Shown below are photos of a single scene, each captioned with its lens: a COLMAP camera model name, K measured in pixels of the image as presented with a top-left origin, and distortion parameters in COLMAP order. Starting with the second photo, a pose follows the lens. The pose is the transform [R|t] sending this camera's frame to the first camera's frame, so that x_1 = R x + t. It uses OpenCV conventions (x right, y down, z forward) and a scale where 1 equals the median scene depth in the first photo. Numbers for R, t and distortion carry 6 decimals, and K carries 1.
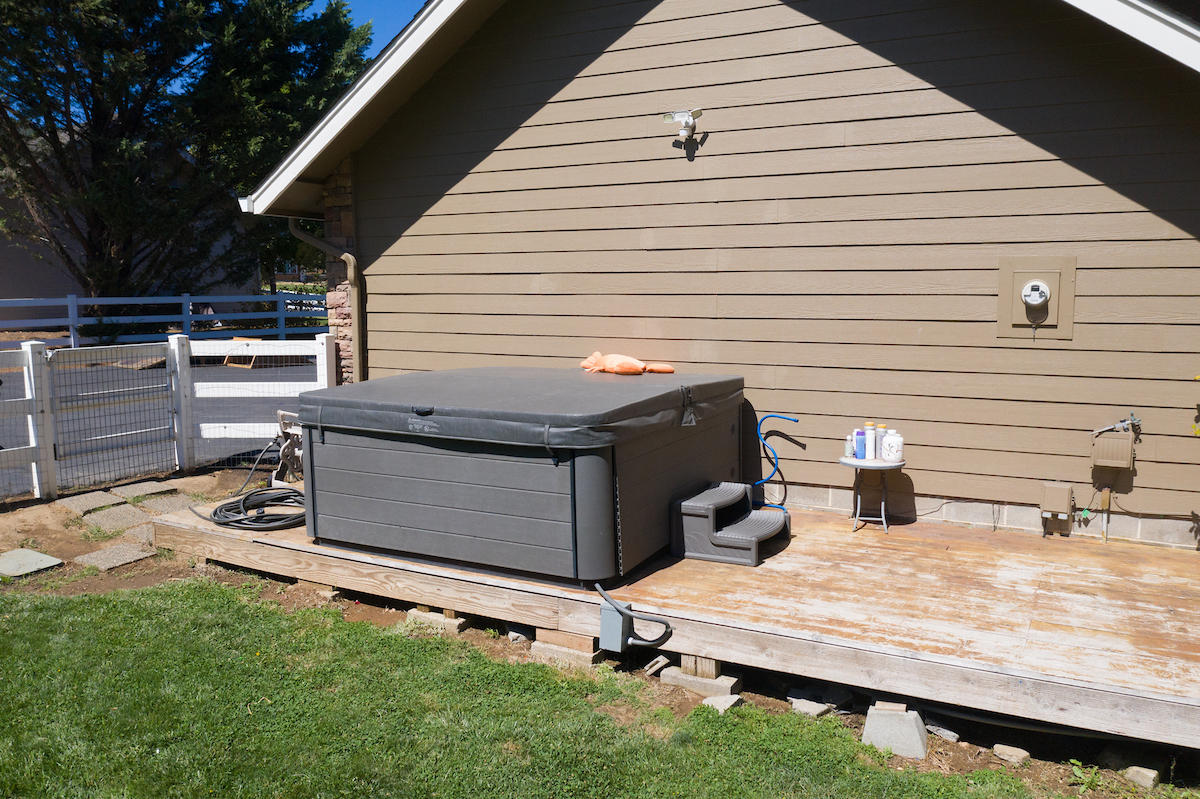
lens RADIAL K [[926.8, 0, 618.3], [0, 926.8, 398.3], [0, 0, 1]] dist [-0.030028, -0.001850]
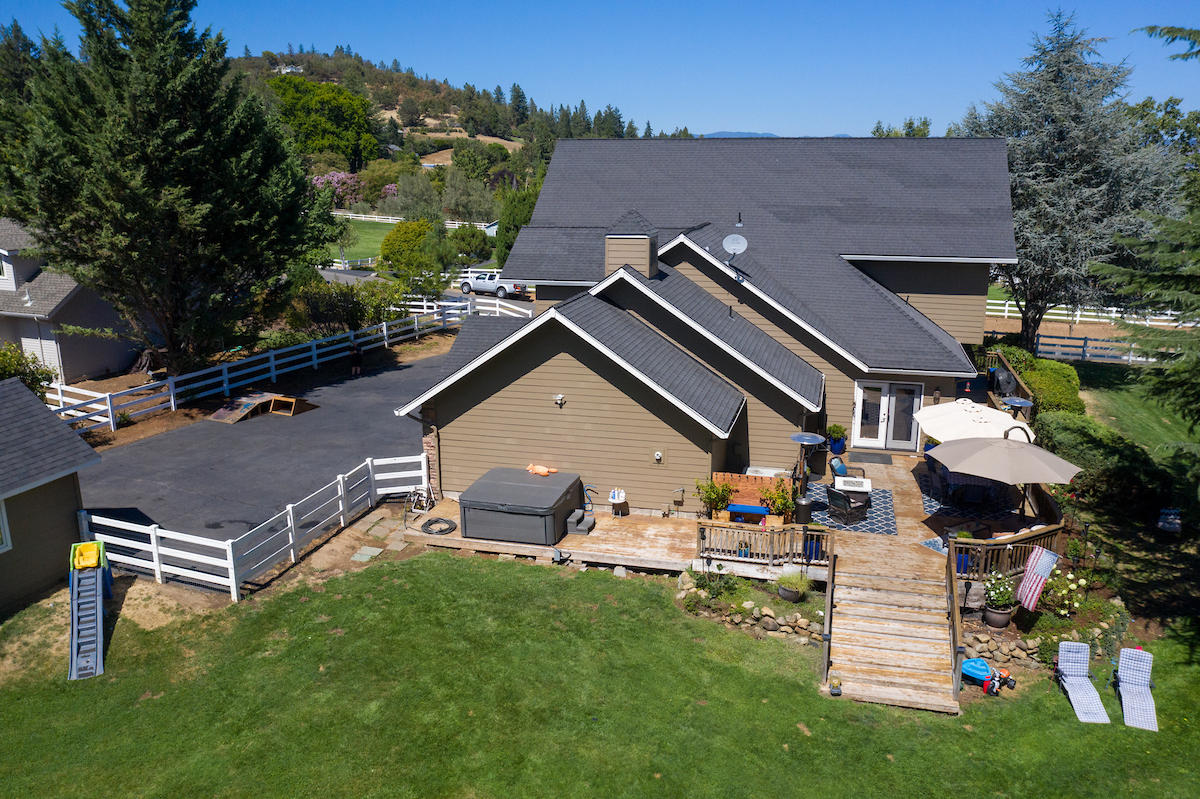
lens RADIAL K [[926.8, 0, 618.3], [0, 926.8, 398.3], [0, 0, 1]] dist [-0.030028, -0.001850]
pose [[0.971490, -0.058030, 0.229869, -0.526379], [0.025852, 0.989729, 0.140596, -0.833282], [-0.235667, -0.130645, 0.963013, -2.423287]]
